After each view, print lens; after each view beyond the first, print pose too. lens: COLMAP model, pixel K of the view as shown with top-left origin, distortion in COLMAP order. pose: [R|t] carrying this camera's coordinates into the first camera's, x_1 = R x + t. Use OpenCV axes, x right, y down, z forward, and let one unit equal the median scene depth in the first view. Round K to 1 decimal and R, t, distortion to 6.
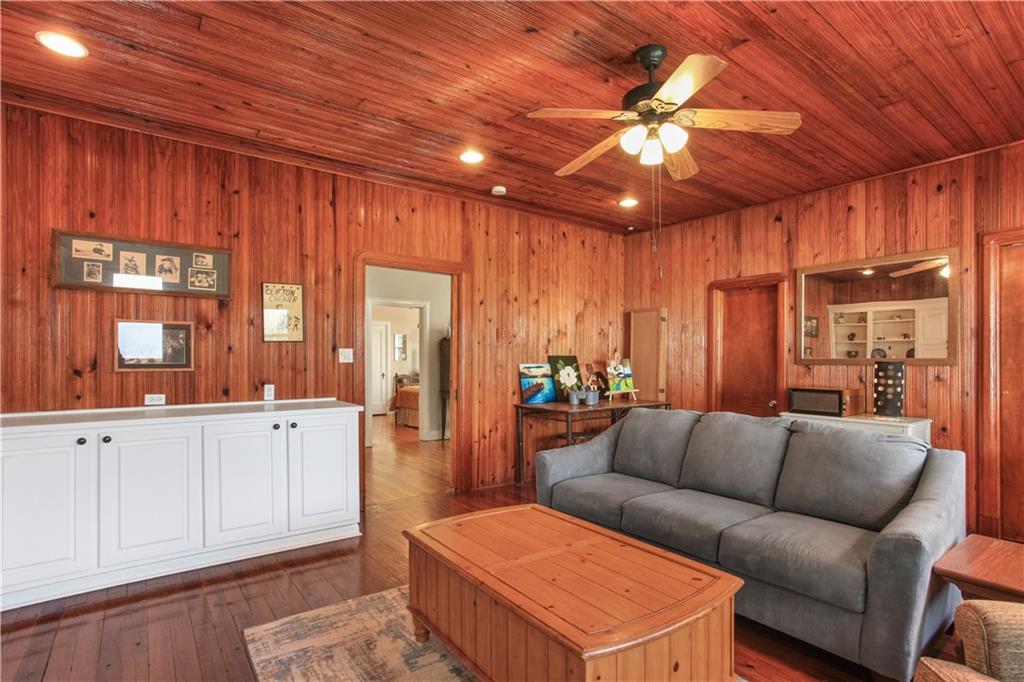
lens RADIAL K [[519.1, 0, 518.0], [0, 519.1, 358.9], [0, 0, 1]] dist [-0.012231, 0.000988]
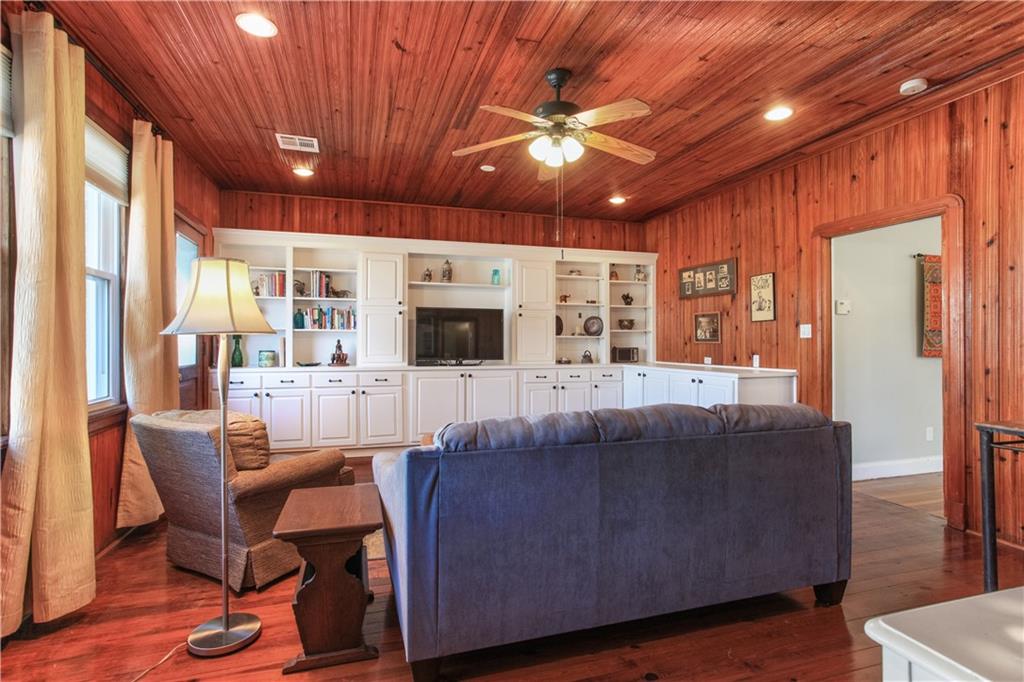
lens RADIAL K [[519.1, 0, 513.2], [0, 519.1, 342.9], [0, 0, 1]] dist [-0.012231, 0.000988]
pose [[-0.337870, 0.003449, -0.941186, 0.729817], [-0.000360, 0.999993, 0.003794, 0.011458], [0.941193, 0.001621, -0.337866, 0.677571]]
